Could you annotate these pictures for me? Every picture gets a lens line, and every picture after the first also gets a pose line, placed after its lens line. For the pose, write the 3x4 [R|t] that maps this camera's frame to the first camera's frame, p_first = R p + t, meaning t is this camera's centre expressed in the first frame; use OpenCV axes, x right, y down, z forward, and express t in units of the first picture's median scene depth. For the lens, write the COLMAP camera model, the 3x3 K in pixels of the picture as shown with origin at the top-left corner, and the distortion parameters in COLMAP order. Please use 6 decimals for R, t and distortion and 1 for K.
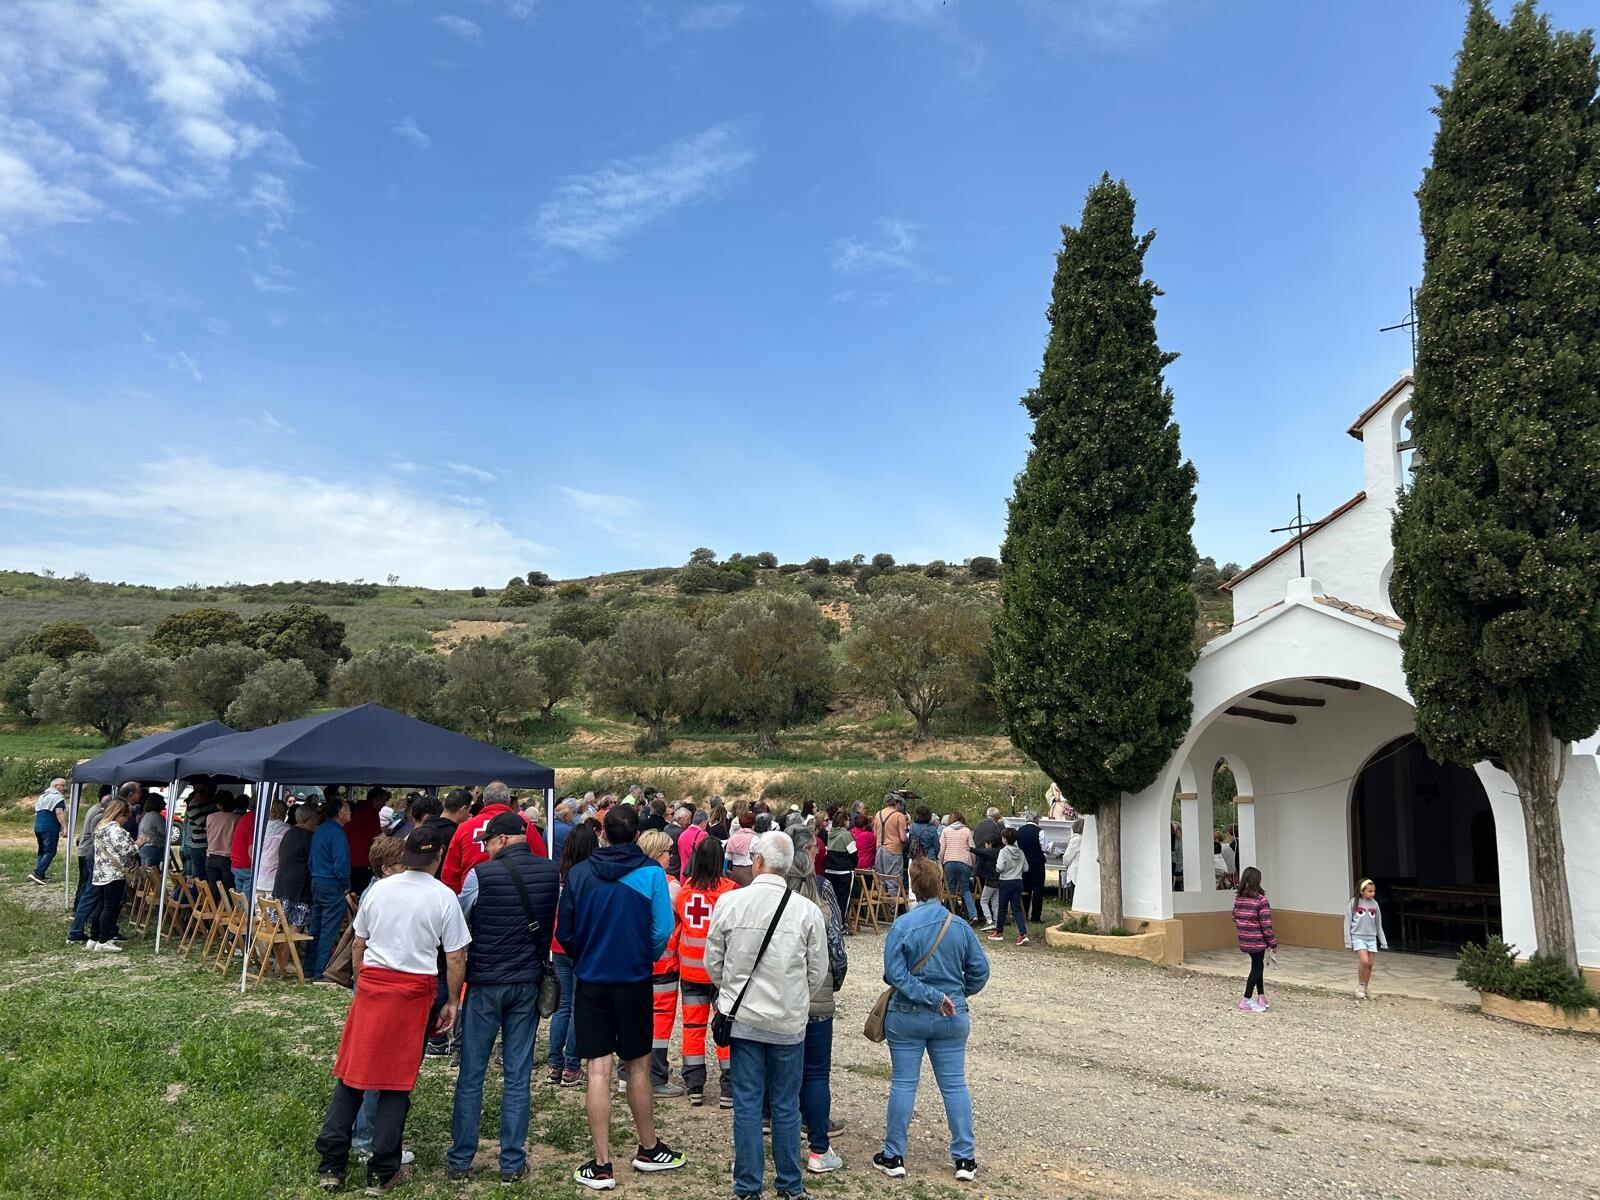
lens RADIAL K [[1259.4, 0, 835.9], [0, 1259.4, 608.3], [0, 0, 1]] dist [0.094923, -0.115452]
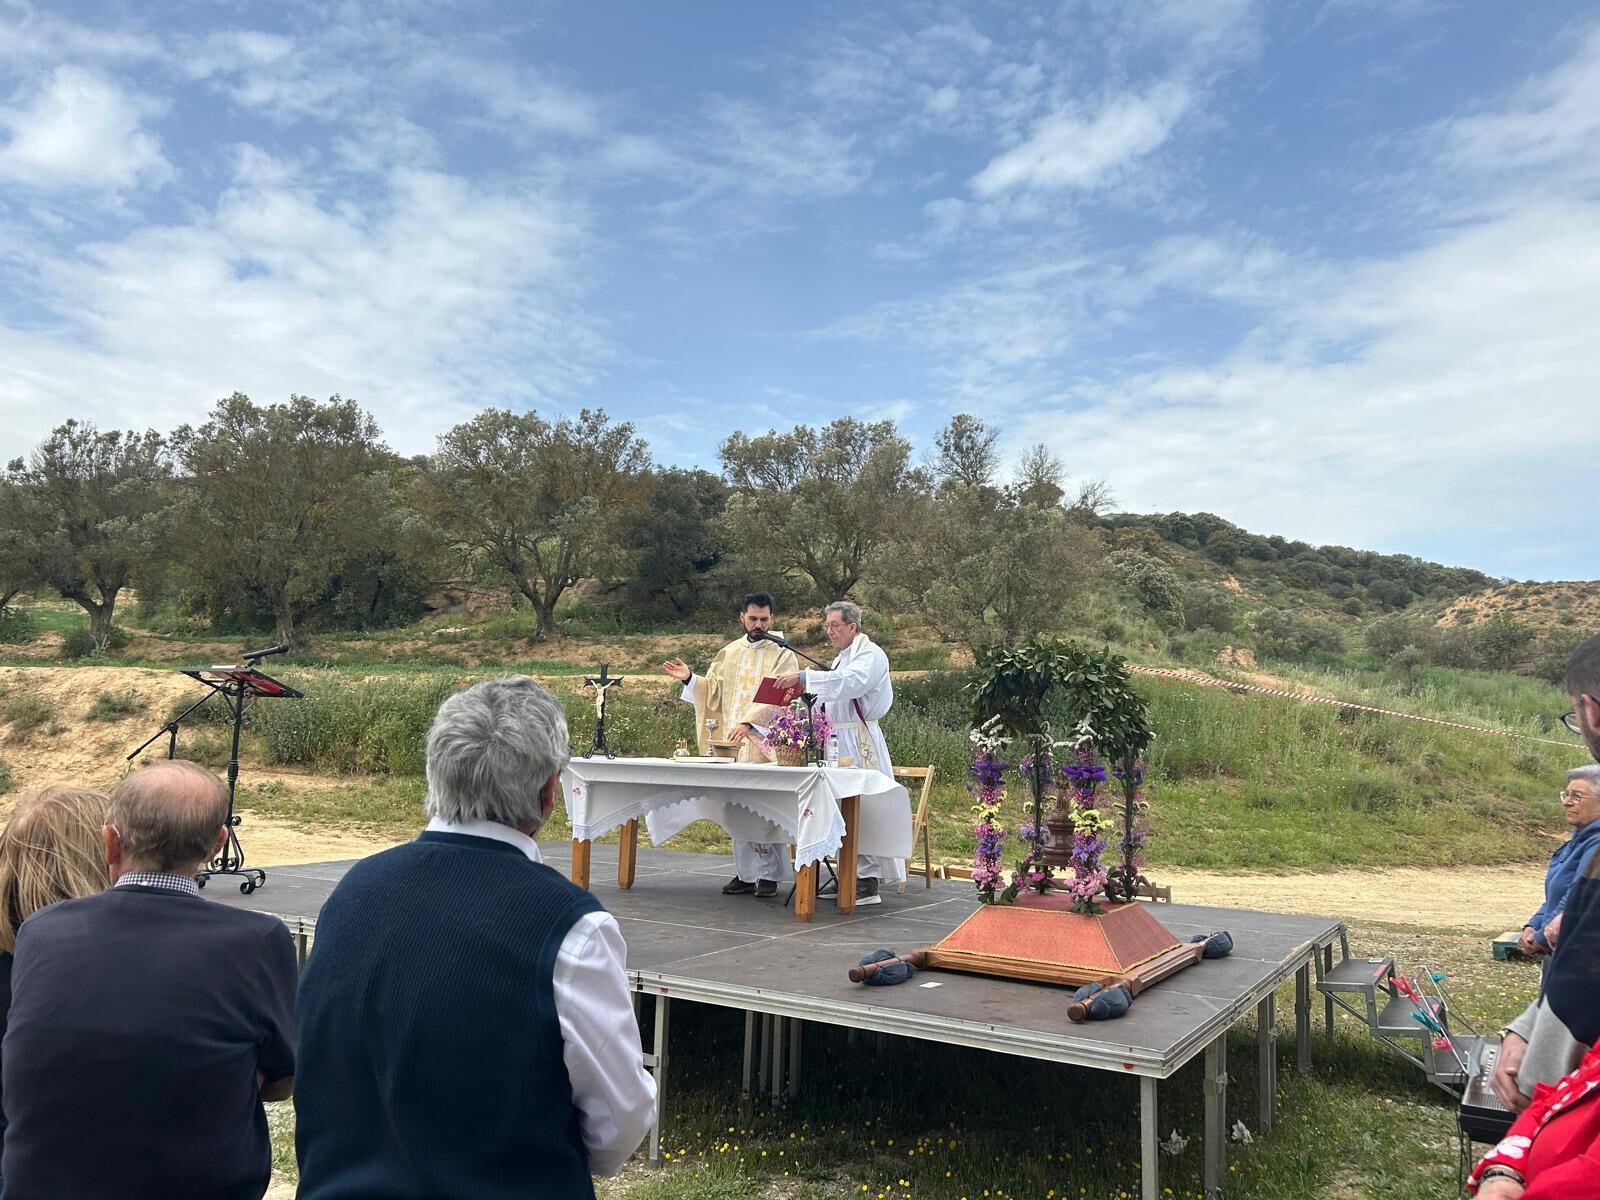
lens RADIAL K [[1259.4, 0, 835.9], [0, 1259.4, 608.3], [0, 0, 1]] dist [0.094923, -0.115452]
pose [[0.969501, 0.024998, 0.243809, 0.056029], [-0.036447, 0.998429, 0.042562, 0.056057], [-0.242362, -0.050150, 0.968889, 0.345653]]
